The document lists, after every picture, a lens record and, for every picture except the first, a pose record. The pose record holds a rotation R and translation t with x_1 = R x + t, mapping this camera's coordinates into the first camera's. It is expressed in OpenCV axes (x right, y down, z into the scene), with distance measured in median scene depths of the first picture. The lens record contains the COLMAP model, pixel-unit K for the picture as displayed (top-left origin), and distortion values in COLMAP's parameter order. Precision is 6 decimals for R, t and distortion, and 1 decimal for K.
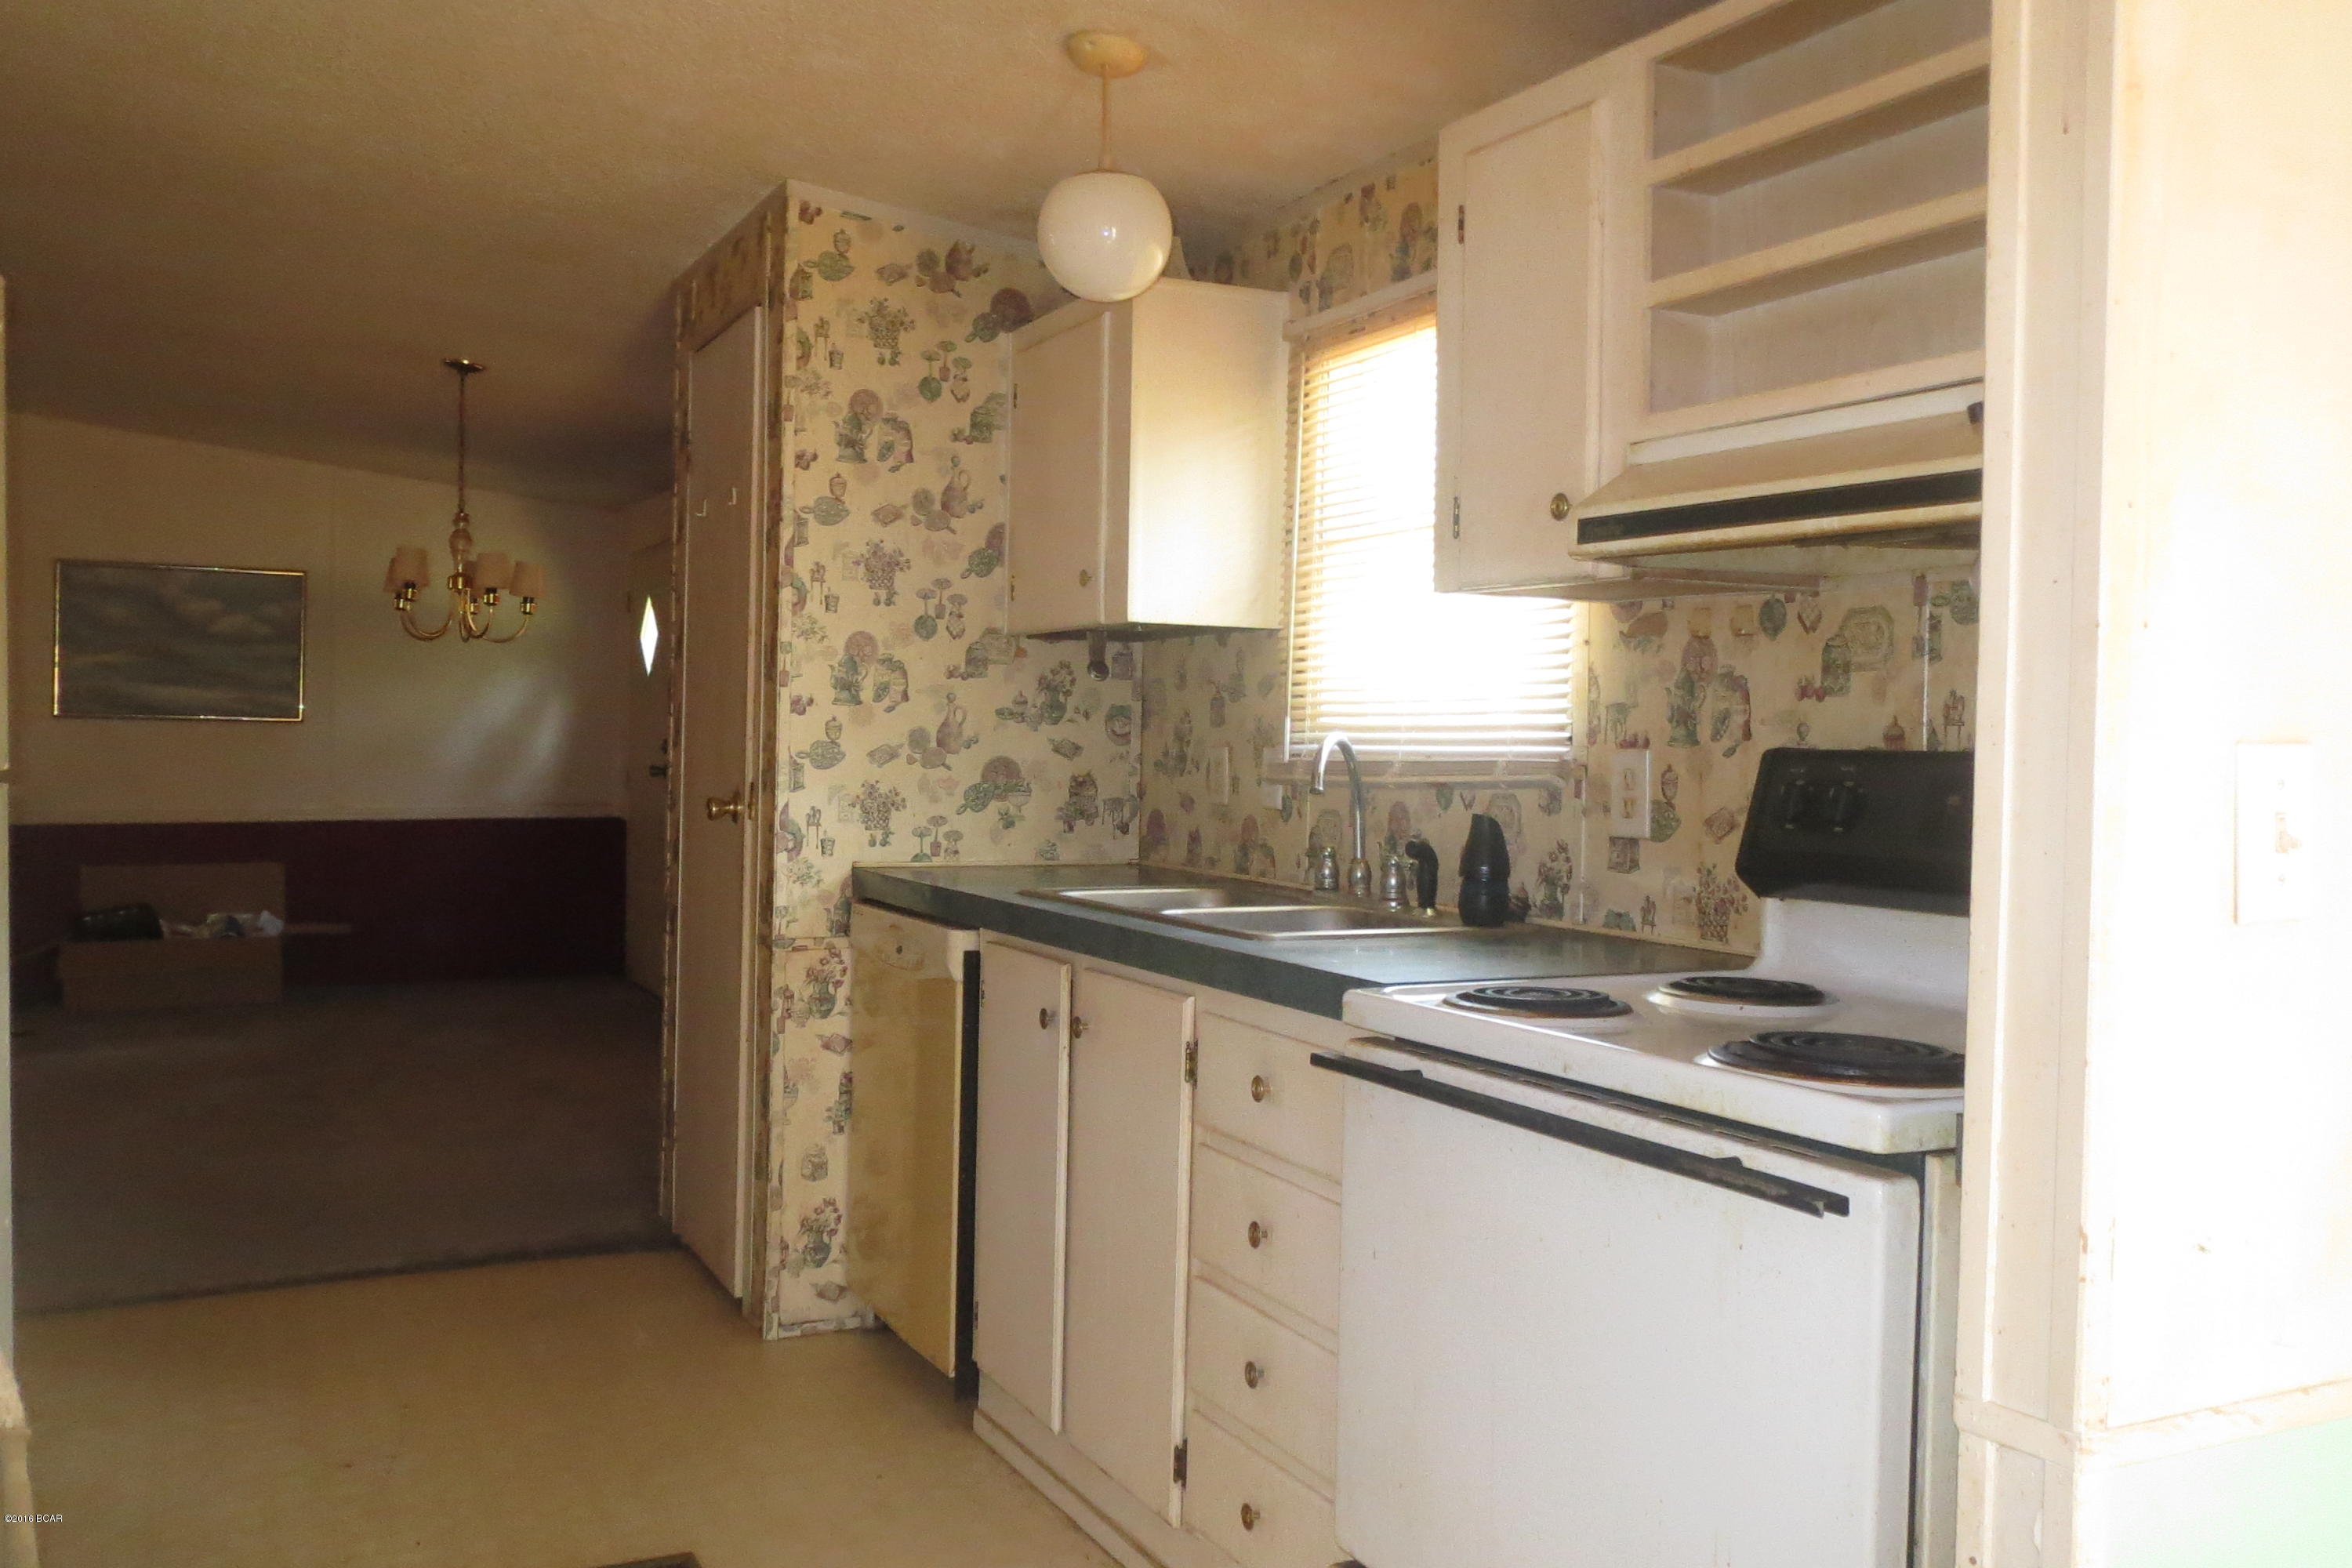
lens RADIAL K [[2008.0, 0, 1173.9], [0, 2008.0, 757.1], [0, 0, 1]] dist [-0.017920, 0.001971]
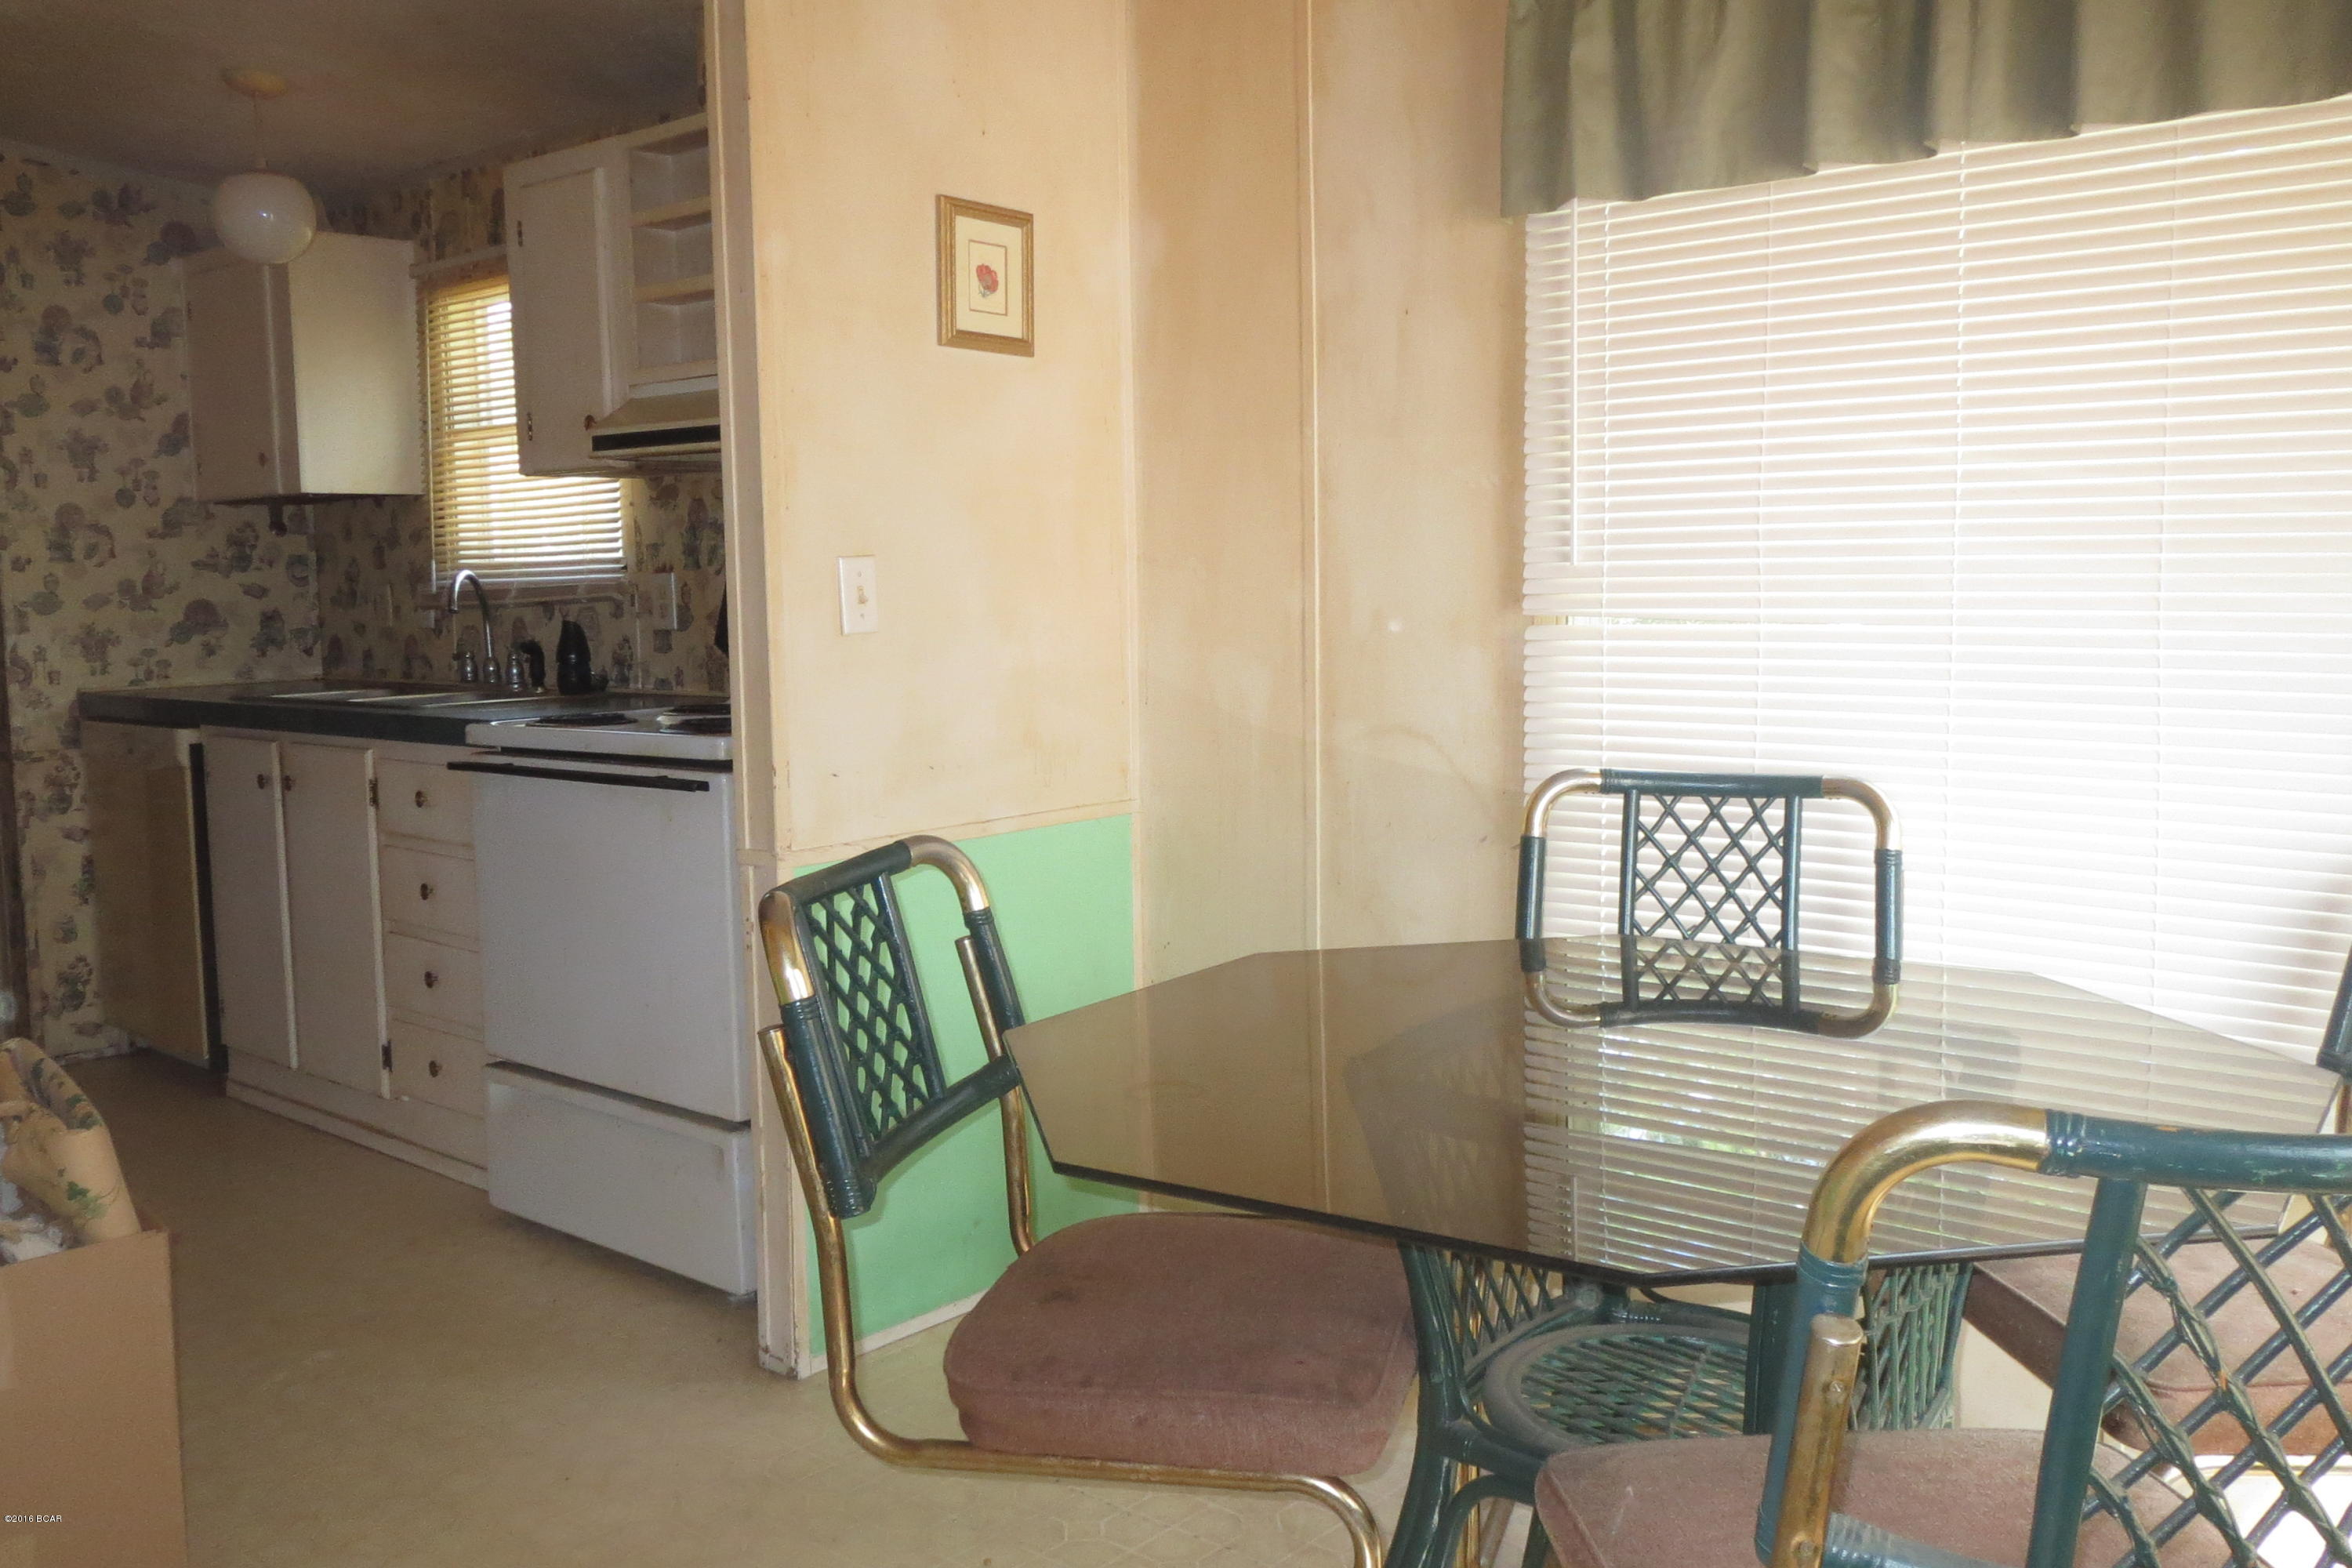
lens RADIAL K [[2008.0, 0, 1173.9], [0, 2008.0, 757.1], [0, 0, 1]] dist [-0.017920, 0.001971]
pose [[0.923846, -0.071973, 0.375937, 0.000118], [0.040067, 0.994951, 0.092020, 0.007755], [-0.380662, -0.069950, 0.922065, -0.417860]]
